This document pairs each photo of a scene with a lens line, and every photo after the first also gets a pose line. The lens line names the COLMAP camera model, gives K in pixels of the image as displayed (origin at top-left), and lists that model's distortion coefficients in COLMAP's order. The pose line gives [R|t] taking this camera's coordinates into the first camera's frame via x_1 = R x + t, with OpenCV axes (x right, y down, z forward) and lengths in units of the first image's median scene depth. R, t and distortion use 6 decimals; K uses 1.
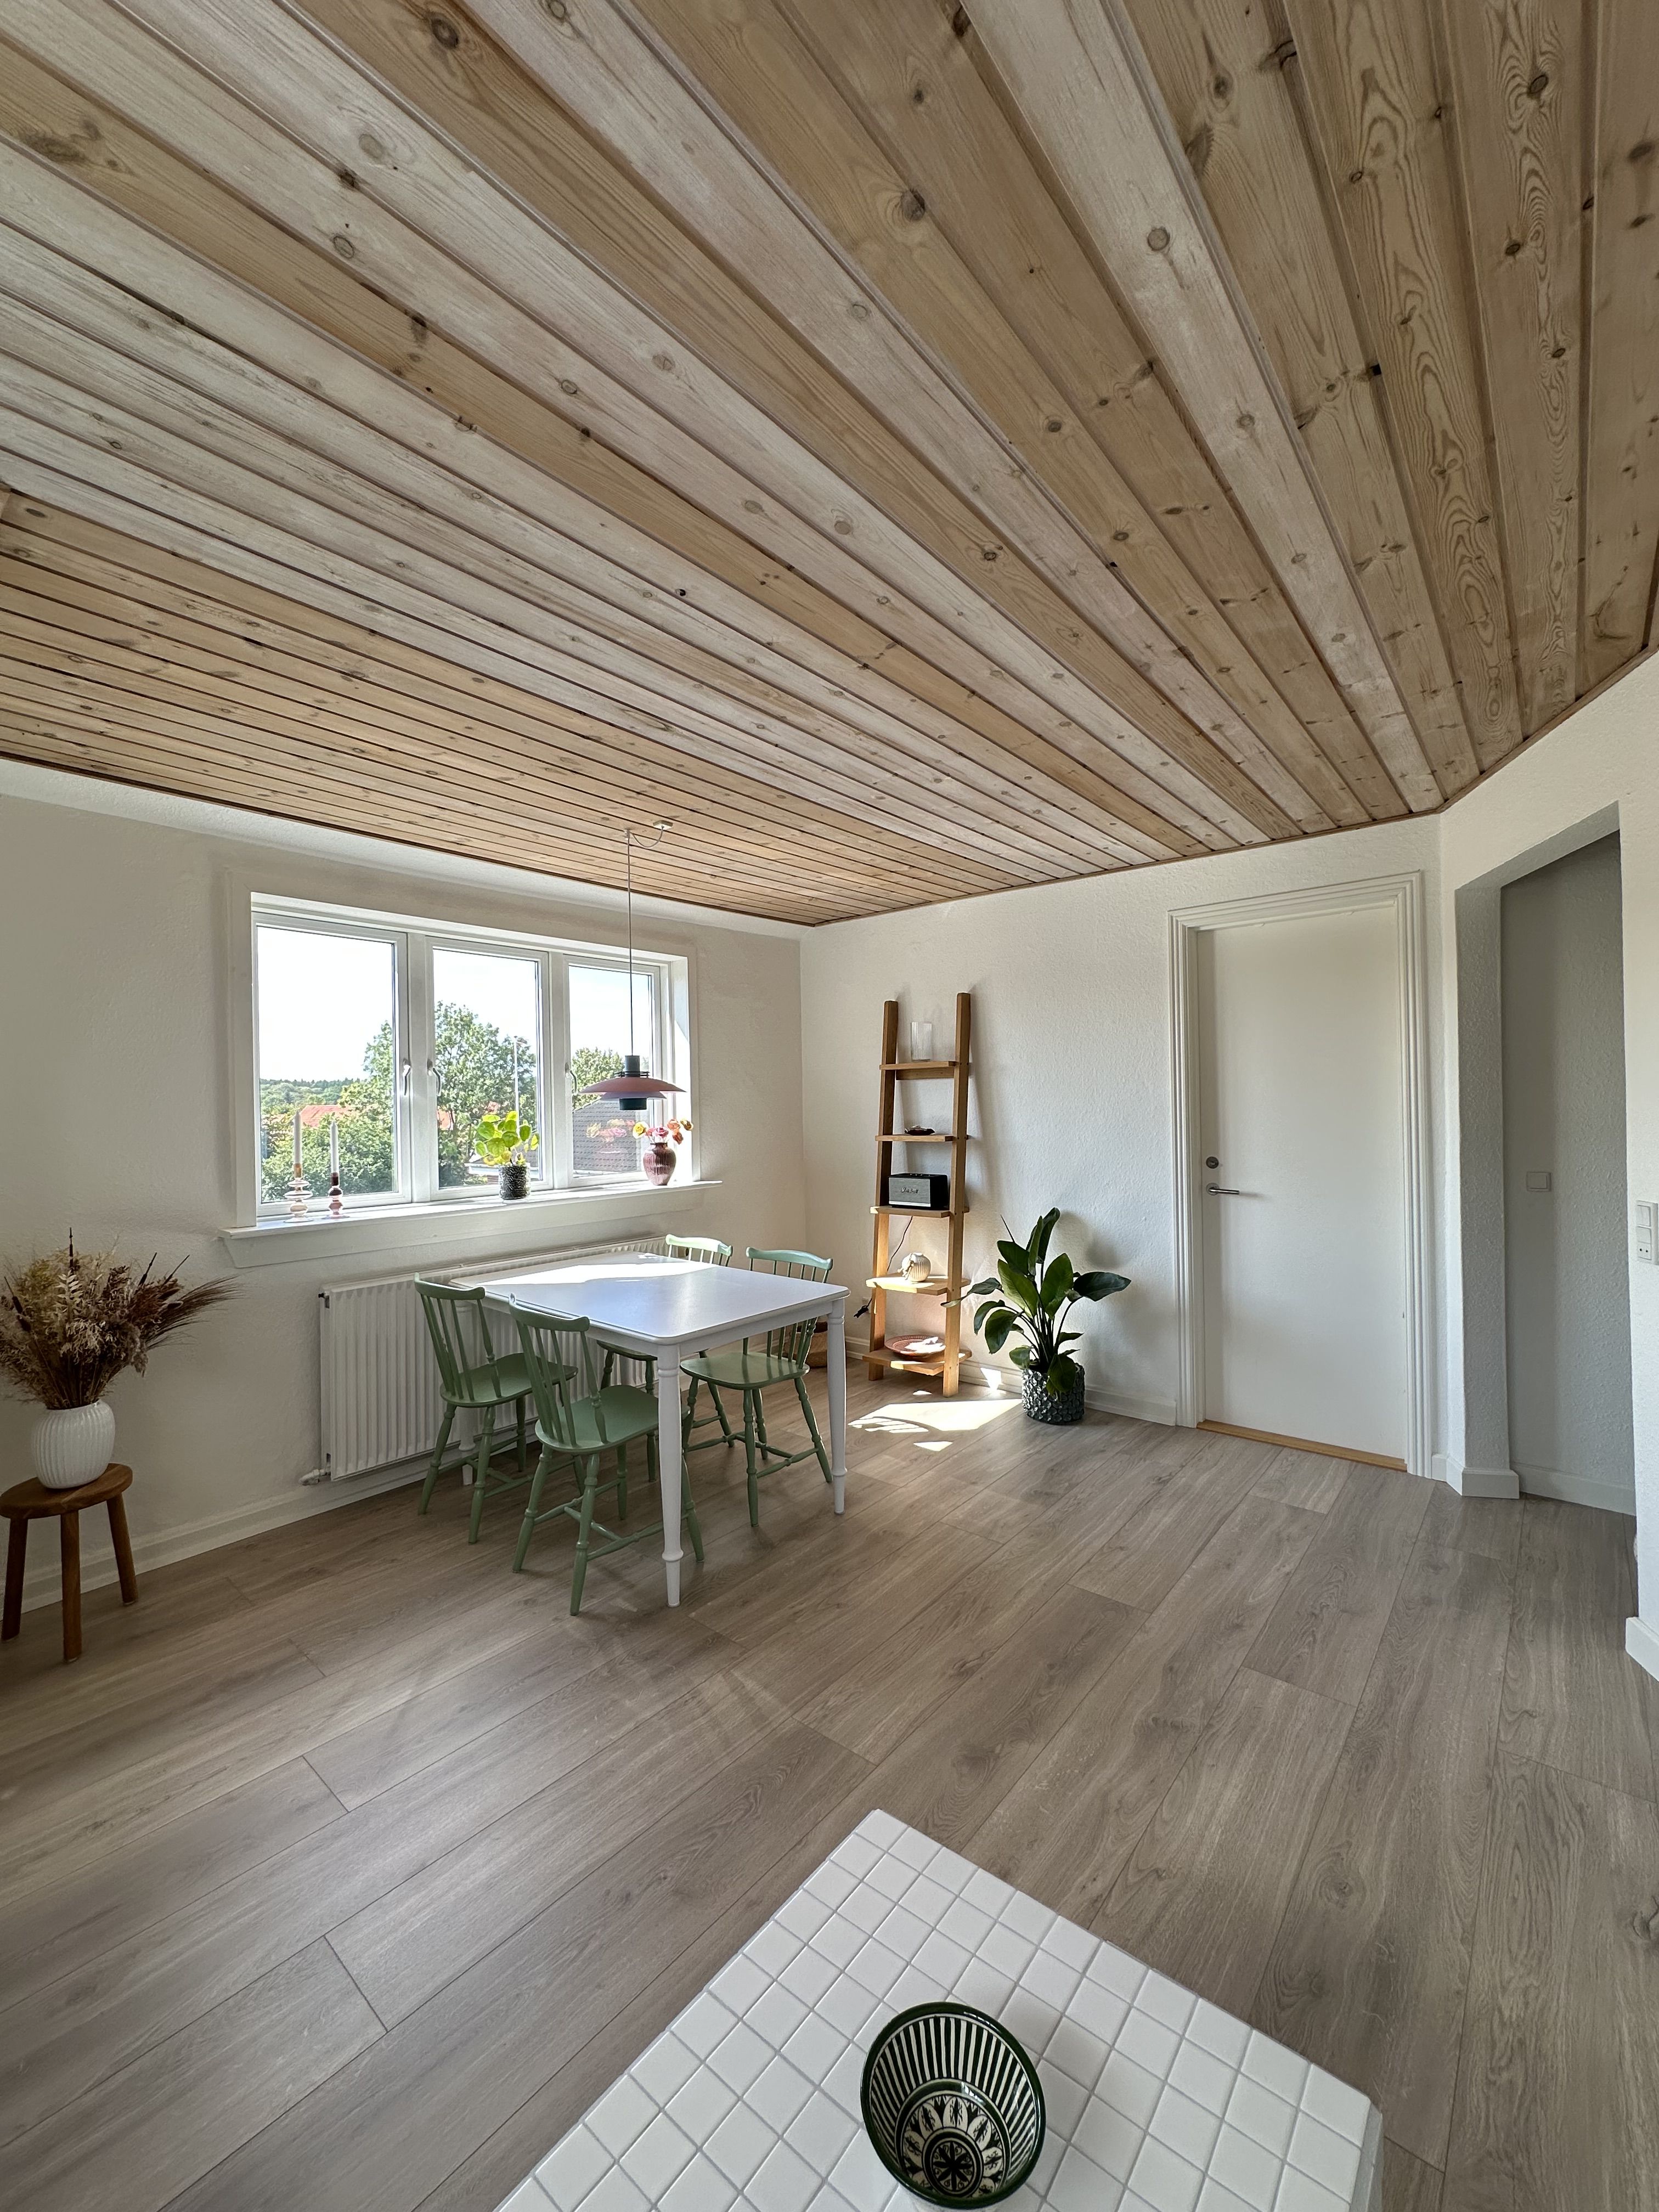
lens RADIAL K [[886.0, 0, 833.0], [0, 886.0, 1105.9], [0, 0, 1]] dist [-0.002066, -0.000141]
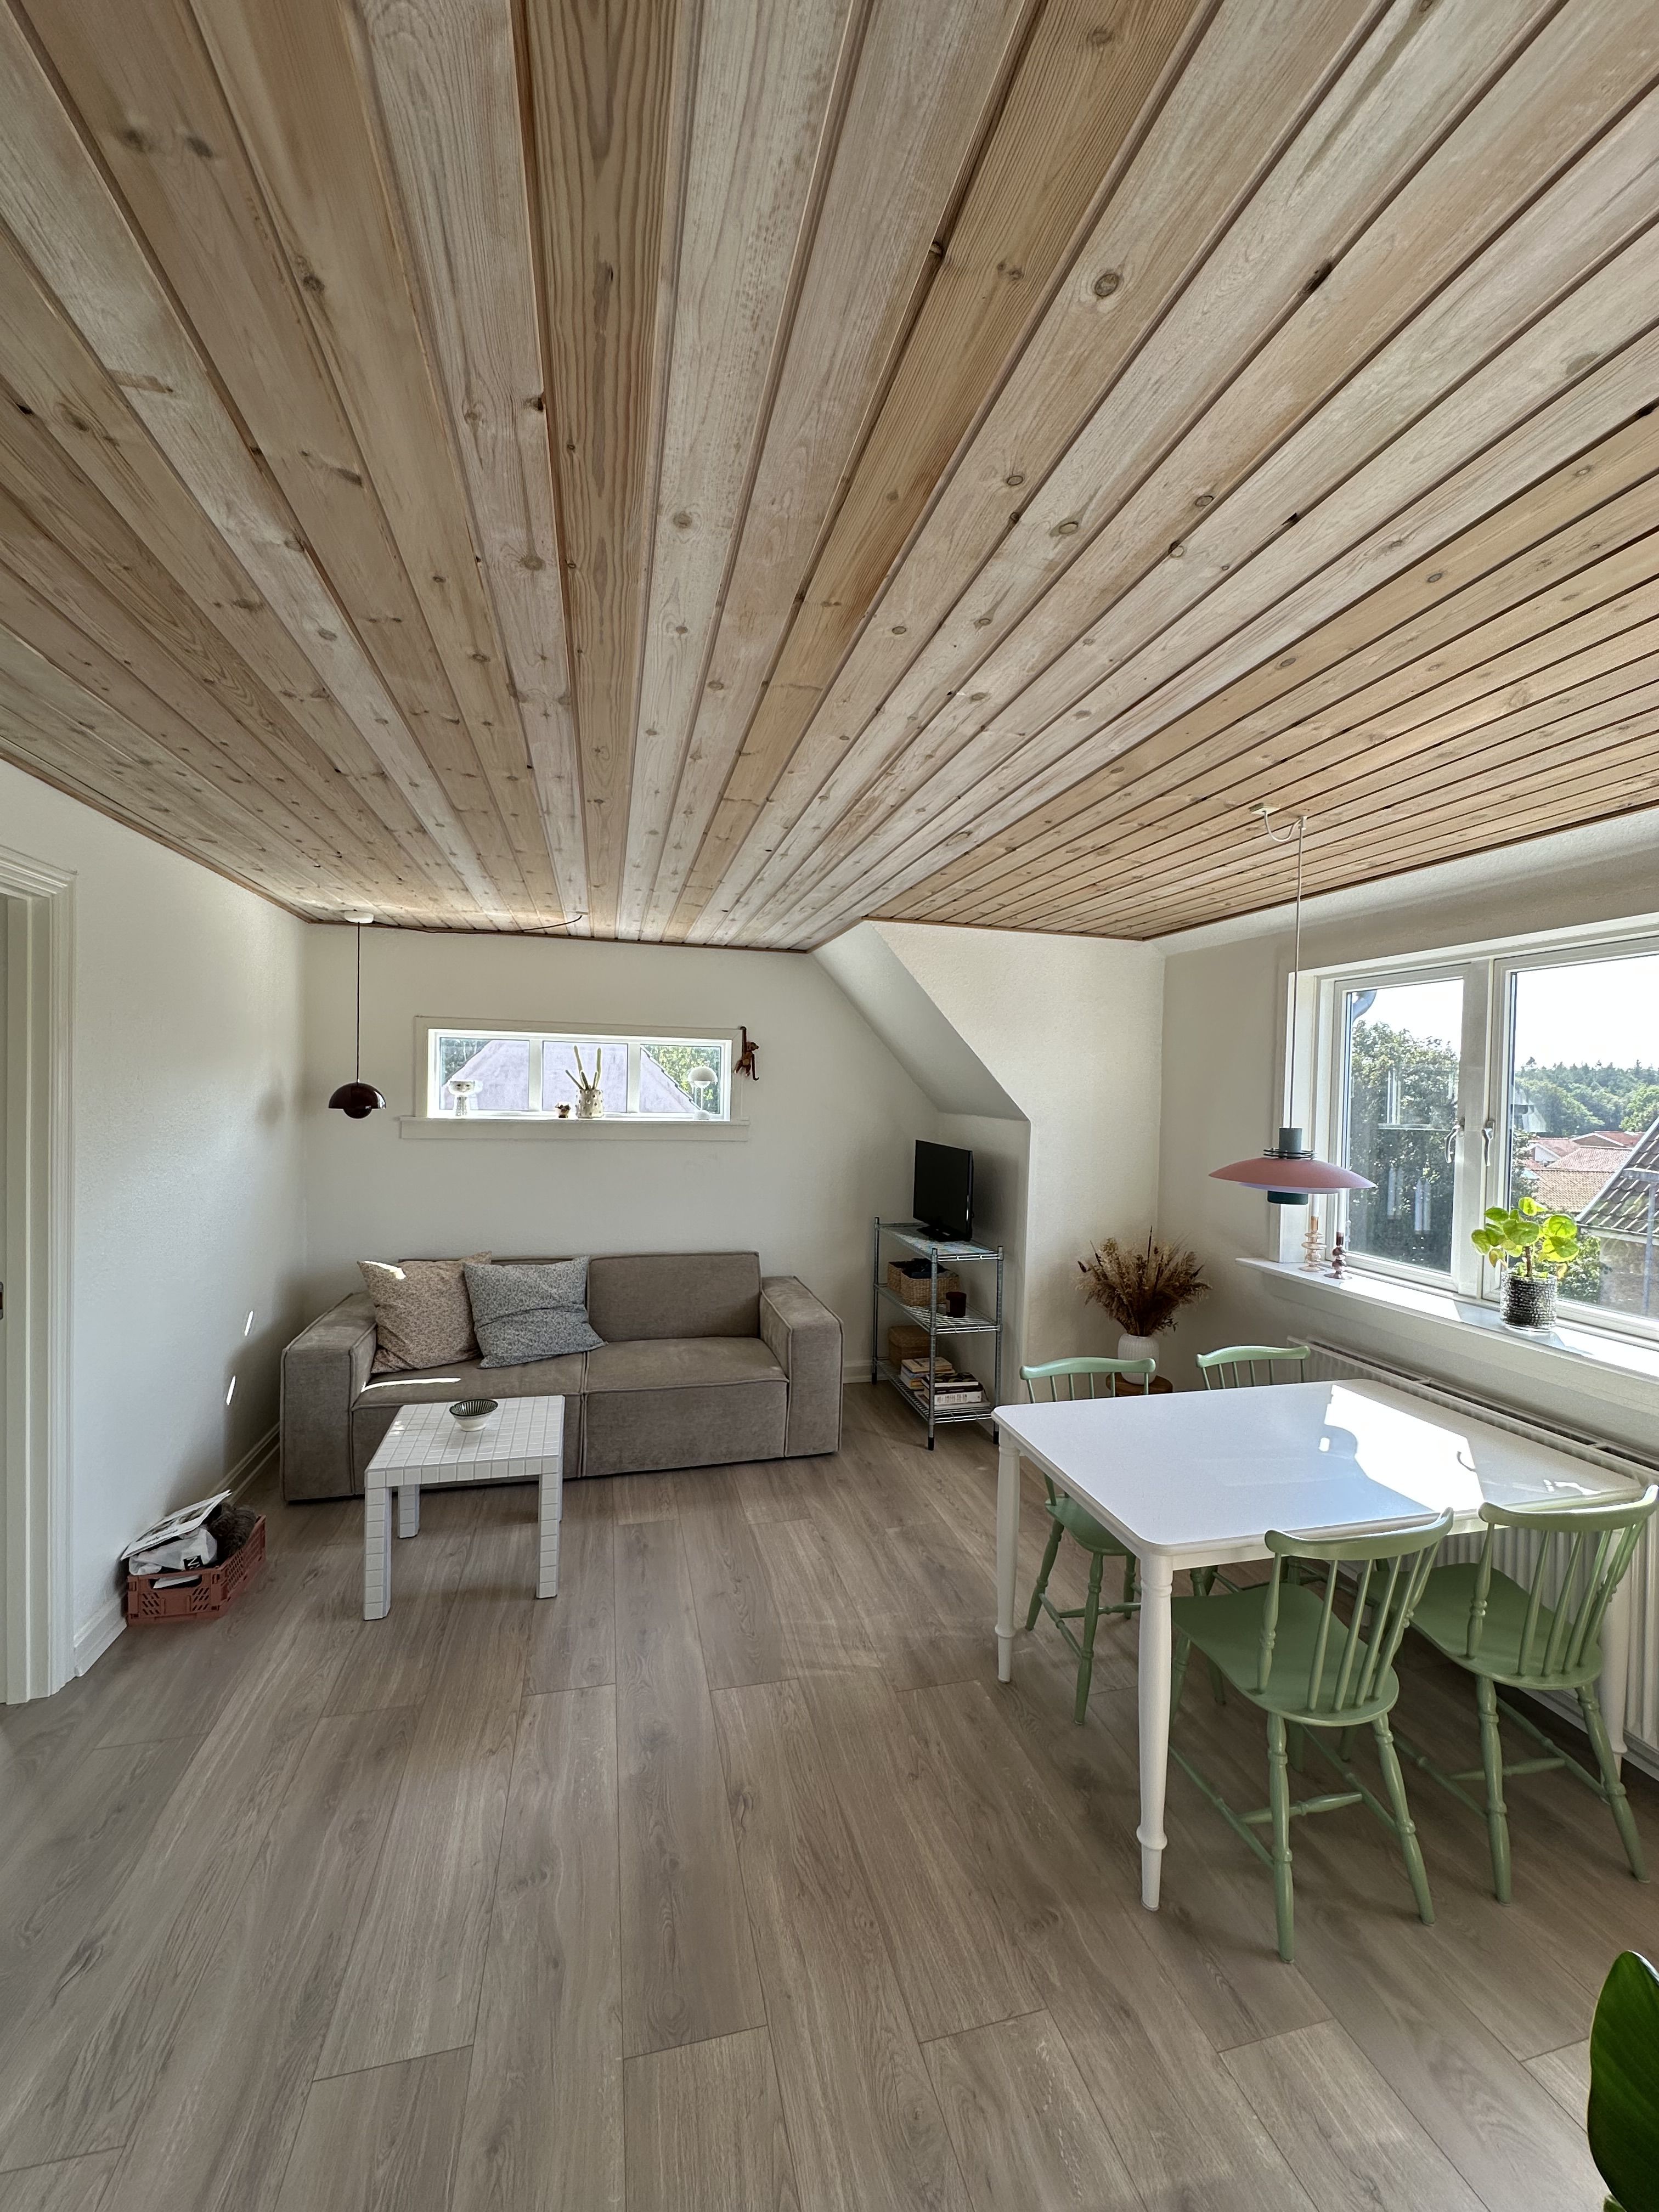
lens RADIAL K [[886.0, 0, 833.0], [0, 886.0, 1105.9], [0, 0, 1]] dist [-0.002066, -0.000141]
pose [[-0.582141, 0.021748, -0.812797, 0.820432], [-0.007091, 0.999468, 0.031821, -0.134691], [0.813057, 0.024288, -0.581677, 1.566894]]
